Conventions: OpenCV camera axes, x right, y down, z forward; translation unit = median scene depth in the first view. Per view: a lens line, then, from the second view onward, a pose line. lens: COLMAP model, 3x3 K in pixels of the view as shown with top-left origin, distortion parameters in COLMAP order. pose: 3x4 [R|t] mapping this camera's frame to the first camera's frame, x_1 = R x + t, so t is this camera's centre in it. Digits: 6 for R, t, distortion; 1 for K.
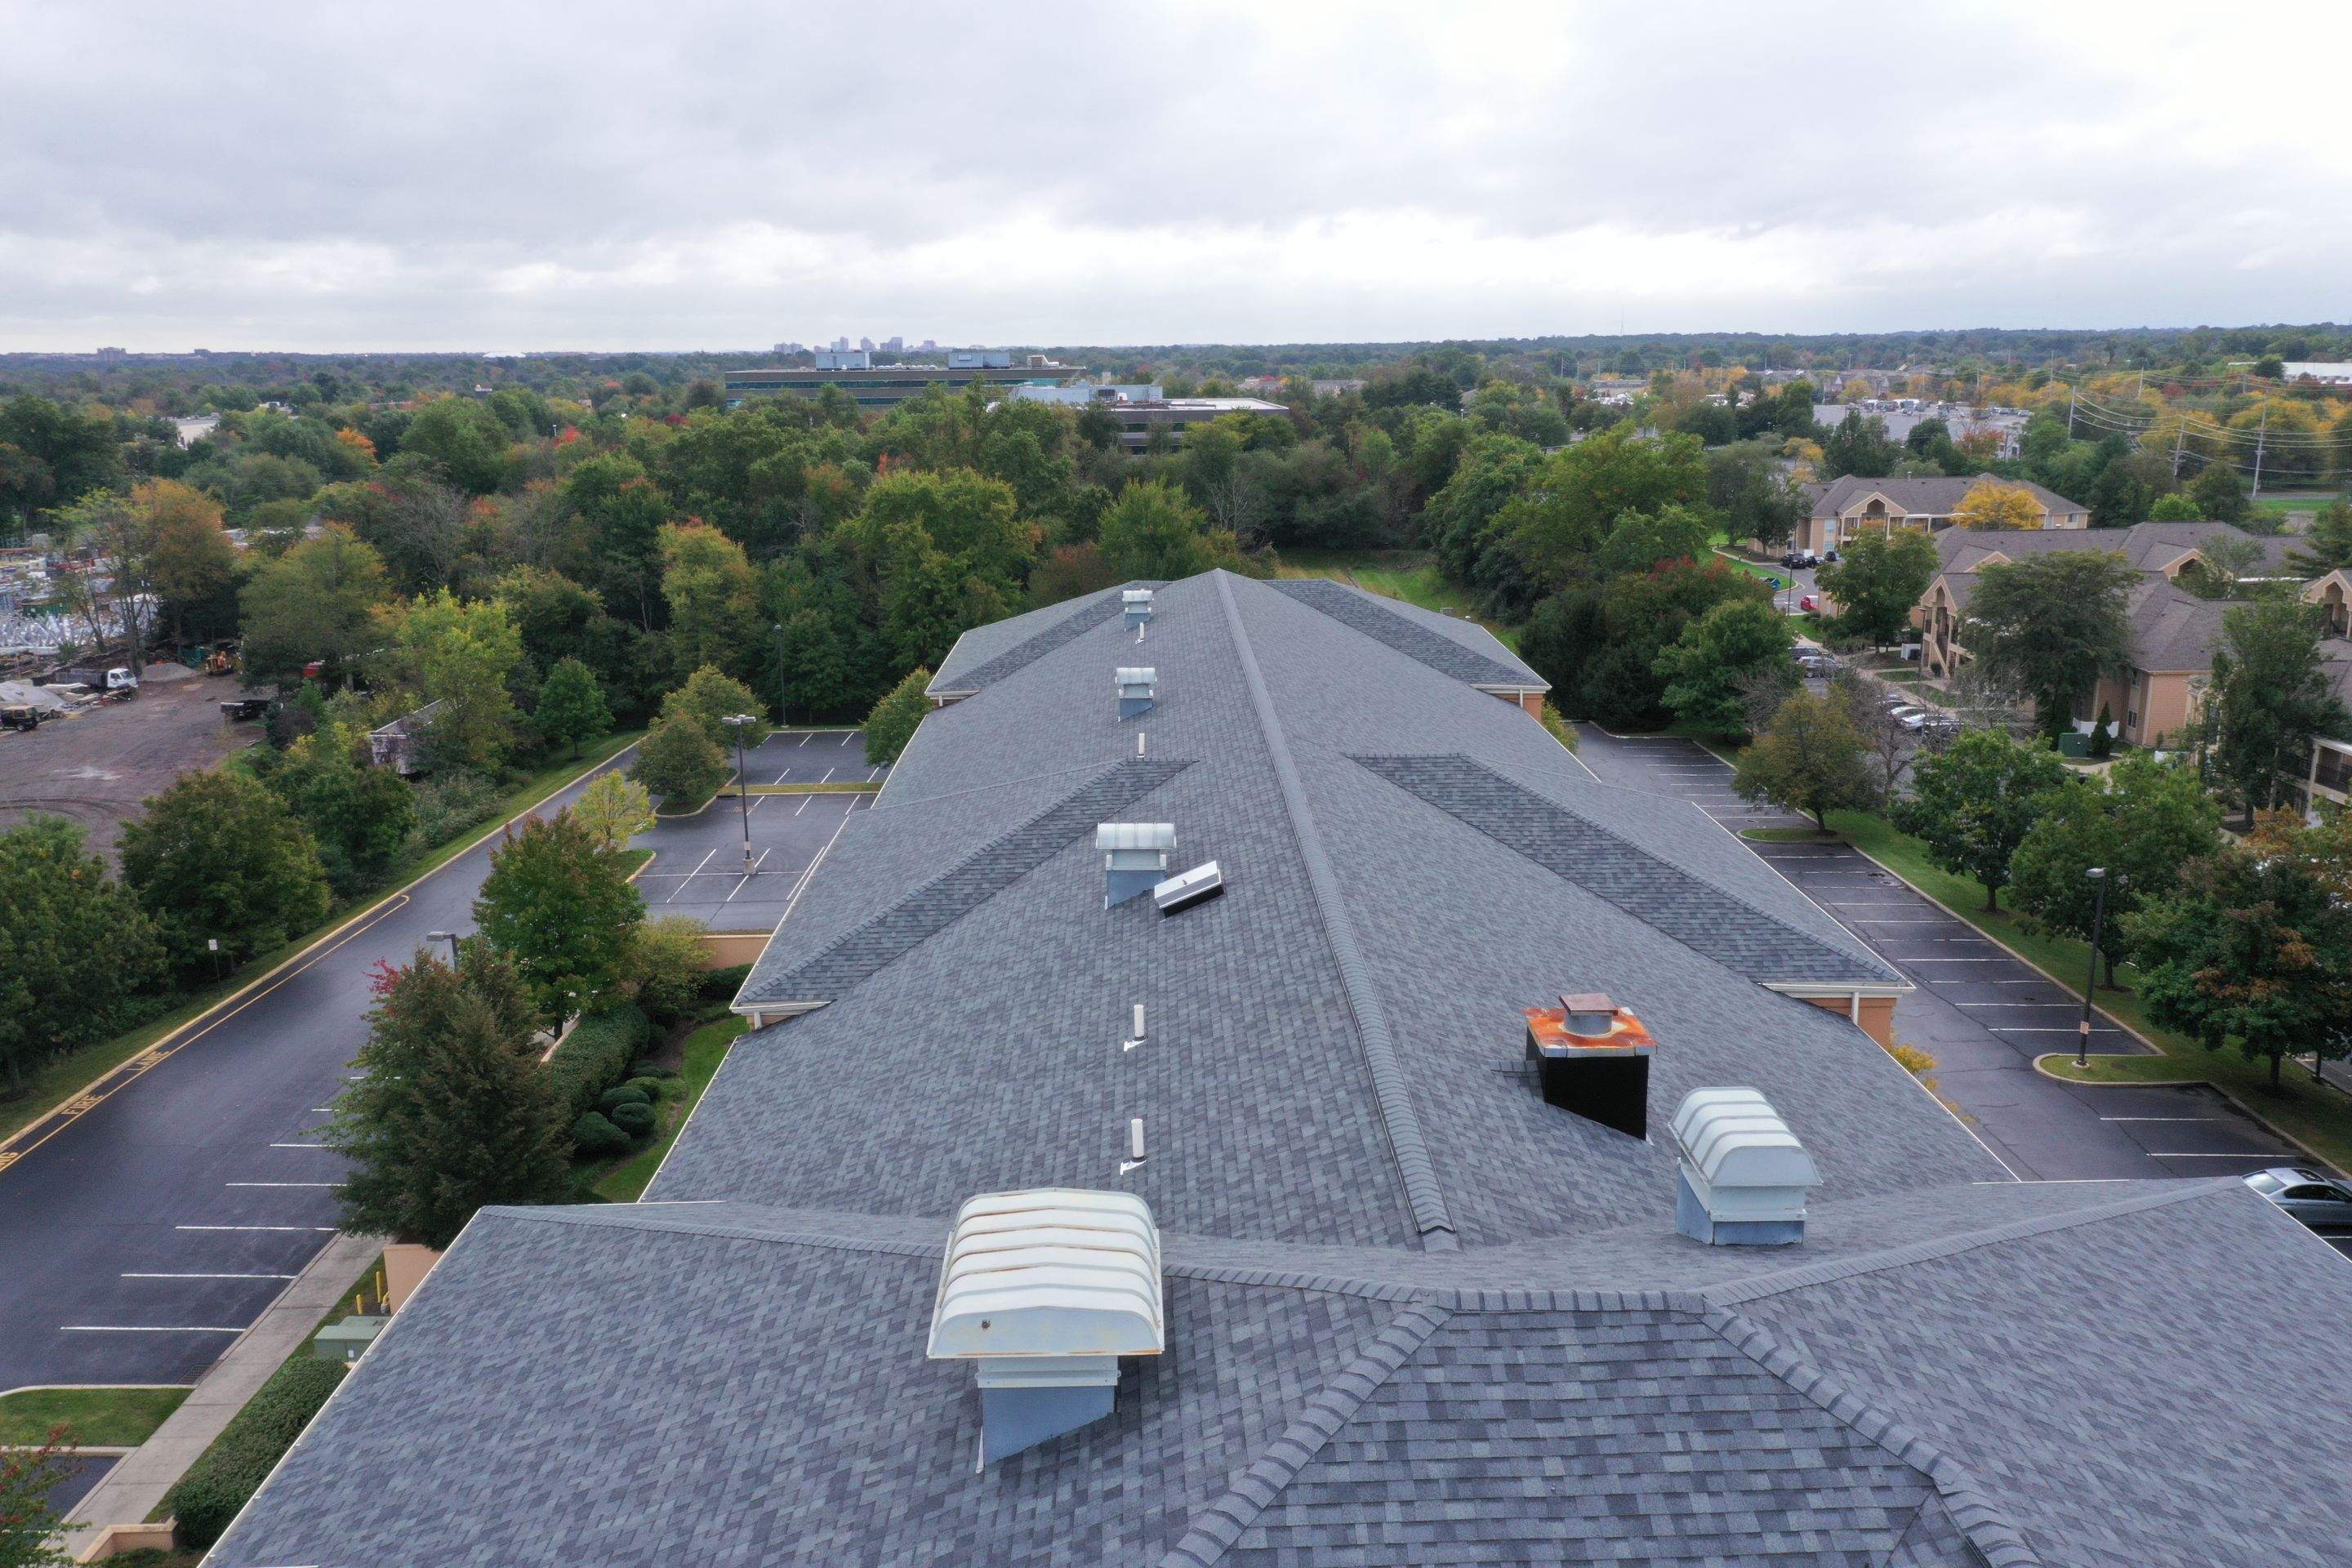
lens RADIAL K [[1860.6, 0, 1183.0], [0, 1860.6, 785.0], [0, 0, 1]] dist [0.009220, 0.008583]
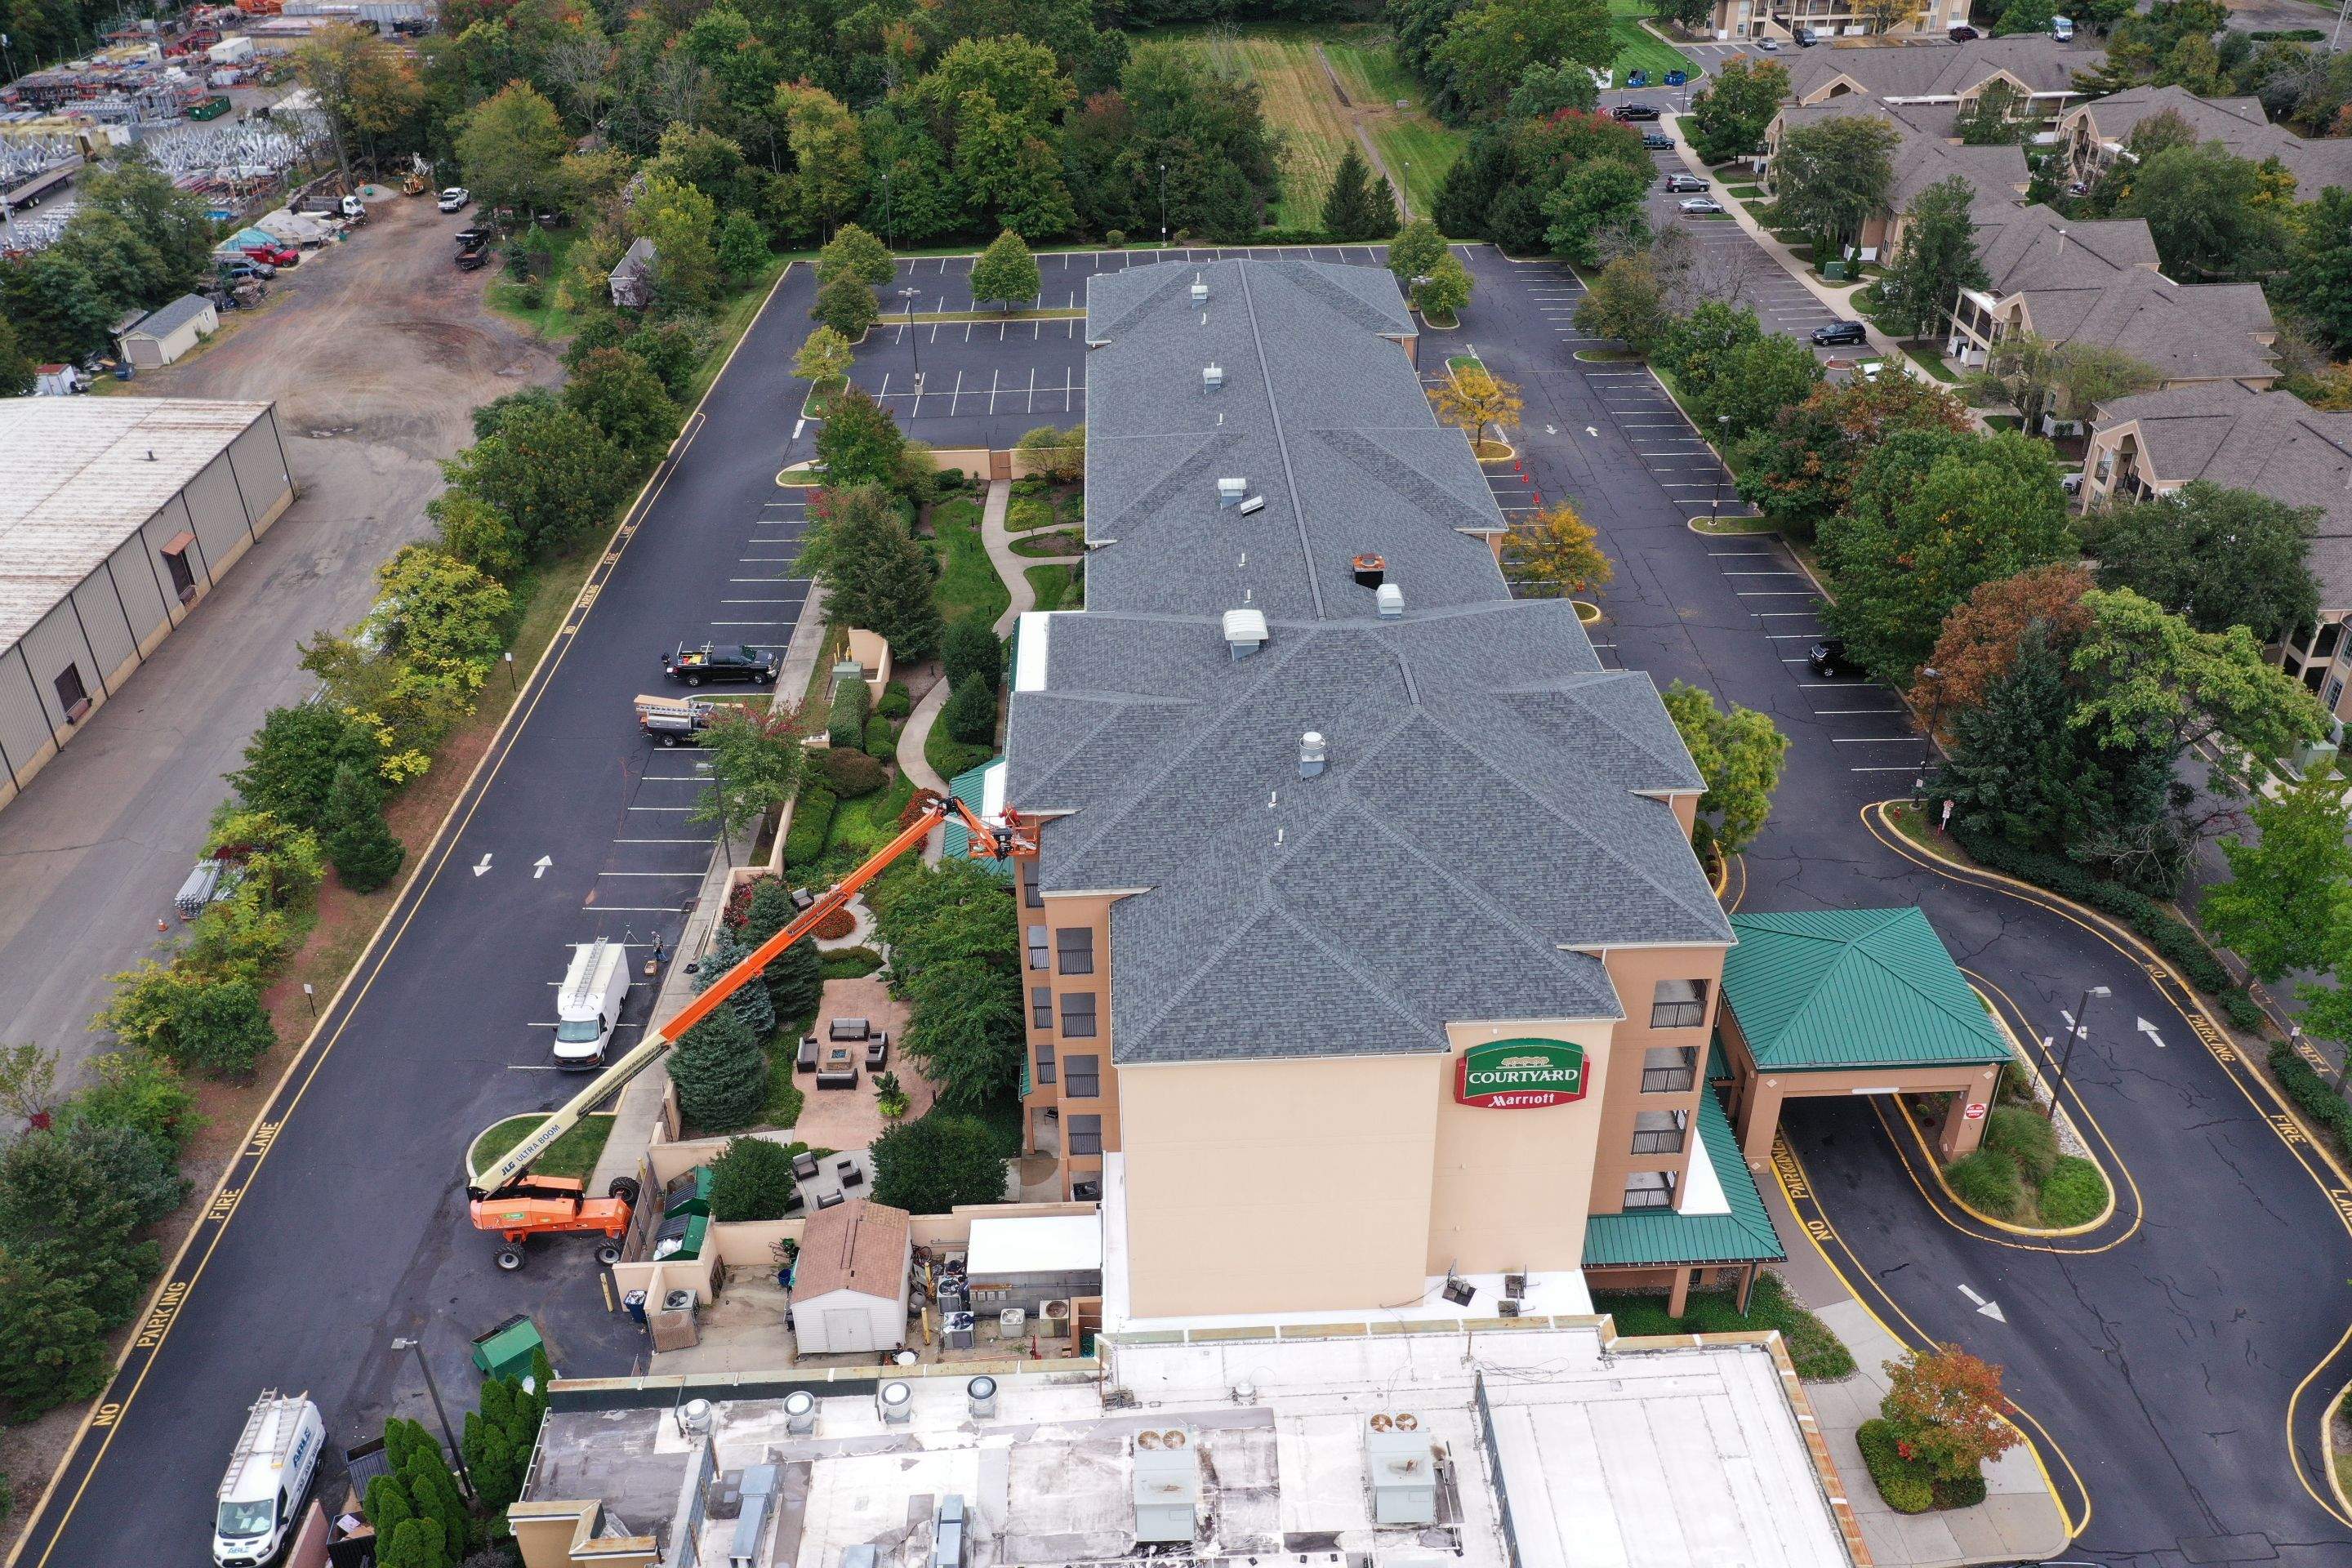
lens RADIAL K [[1884.7, 0, 1183.8], [0, 1884.7, 781.5], [0, 0, 1]] dist [0.018895, 0.004374]
pose [[0.999777, -0.014028, 0.015783, -0.031642], [0.008363, 0.949371, 0.314045, -0.093891], [-0.019389, -0.313843, 0.949277, -0.396354]]
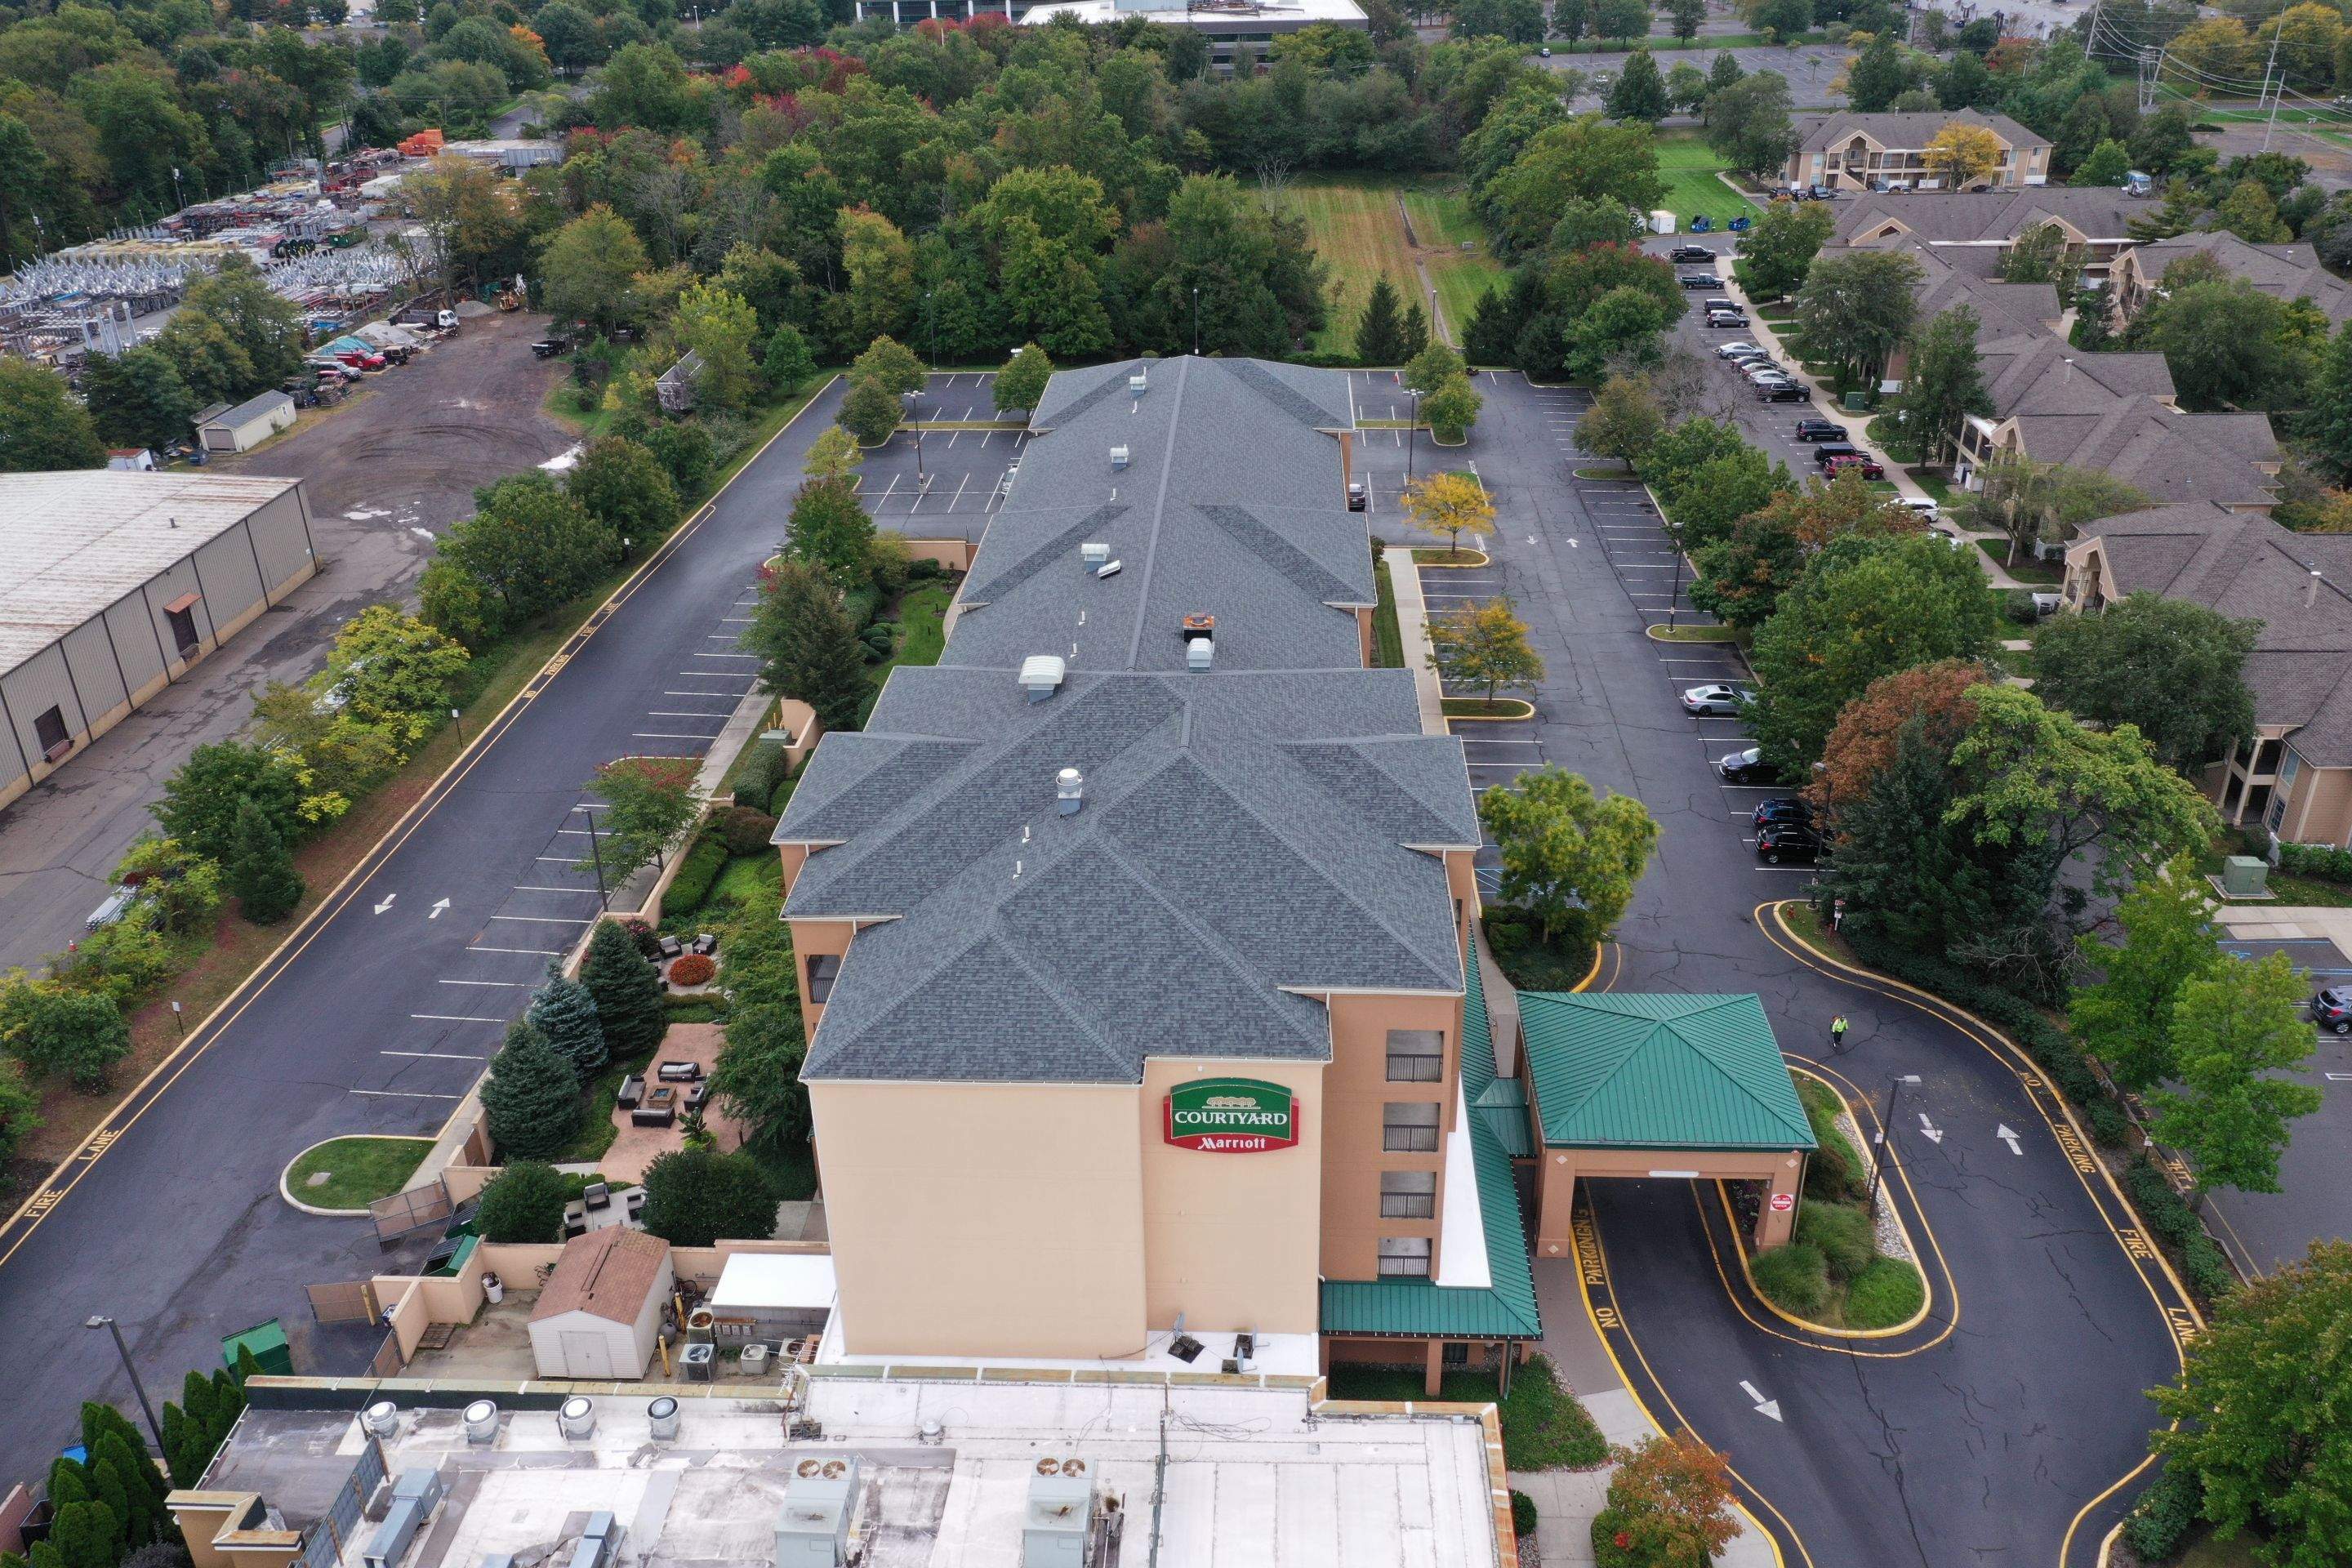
lens RADIAL K [[1860.6, 0, 1183.0], [0, 1860.6, 785.0], [0, 0, 1]] dist [0.009220, 0.008583]
pose [[0.997721, 0.024167, -0.062993, 0.063095], [-0.008232, 0.970277, 0.241858, -0.066400], [0.066966, -0.240788, 0.968265, -0.393382]]
